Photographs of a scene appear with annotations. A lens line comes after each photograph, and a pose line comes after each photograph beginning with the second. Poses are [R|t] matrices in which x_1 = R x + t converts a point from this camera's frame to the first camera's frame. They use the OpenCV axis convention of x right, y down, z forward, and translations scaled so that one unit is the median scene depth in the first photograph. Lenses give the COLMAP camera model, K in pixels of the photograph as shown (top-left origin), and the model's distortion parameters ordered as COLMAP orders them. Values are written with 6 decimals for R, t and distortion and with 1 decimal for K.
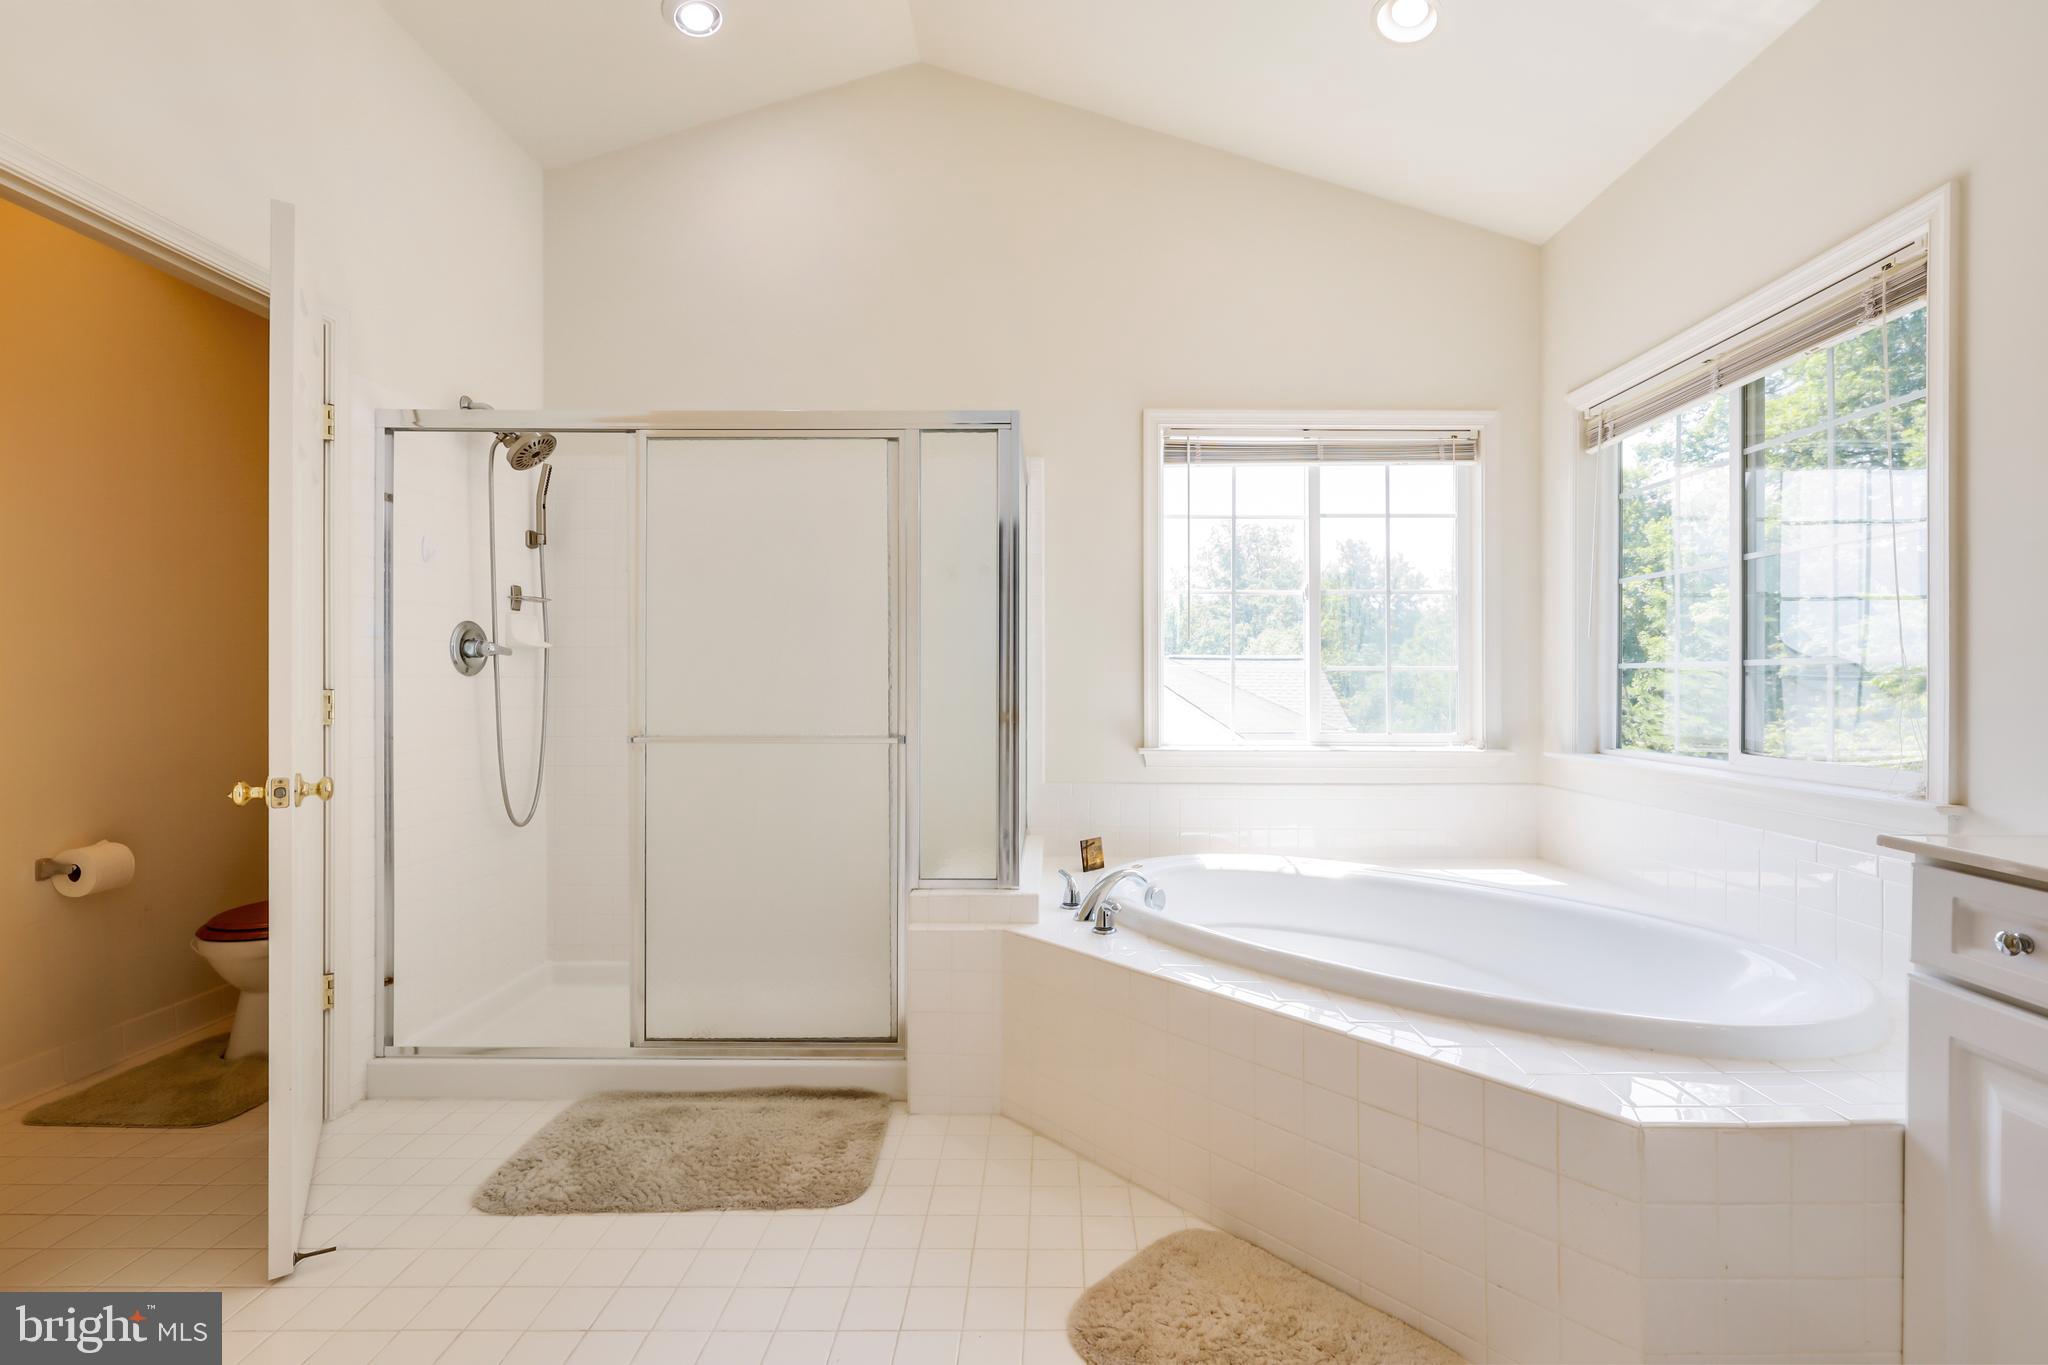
lens RADIAL K [[864.6, 0, 1021.5], [0, 864.6, 680.4], [0, 0, 1]] dist [-0.001774, -0.000058]
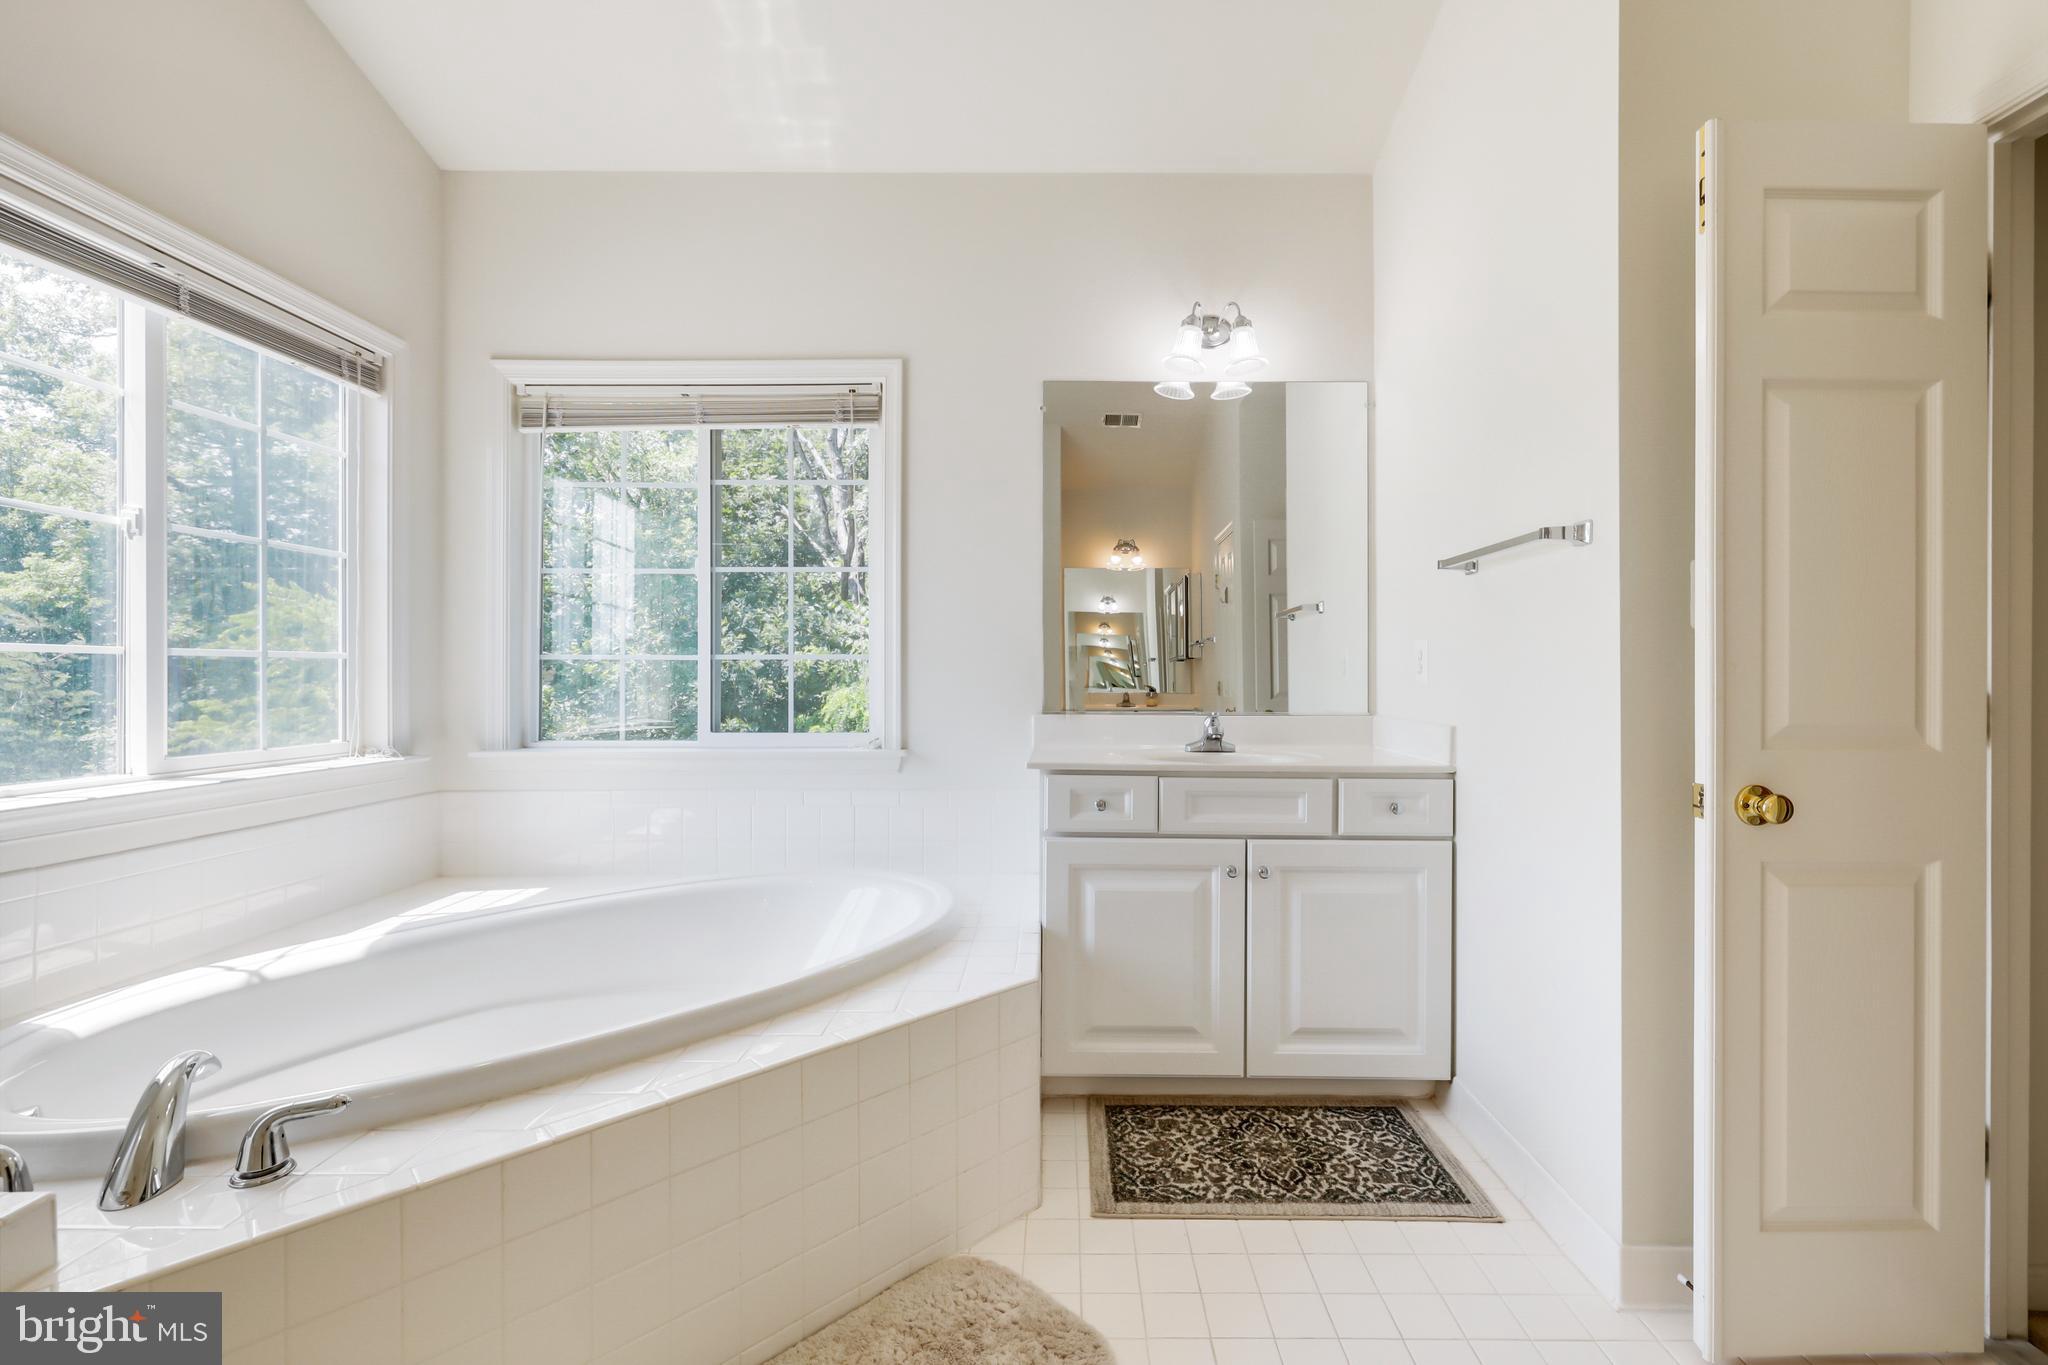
lens RADIAL K [[888.3, 0, 1049.1], [0, 888.3, 687.2], [0, 0, 1]] dist [-0.003882, -0.000297]
pose [[-0.029266, -0.016701, 0.999432, -0.293557], [-0.000433, 0.999861, 0.016696, 0.000262], [-0.999572, 0.000056, -0.029269, 0.393703]]
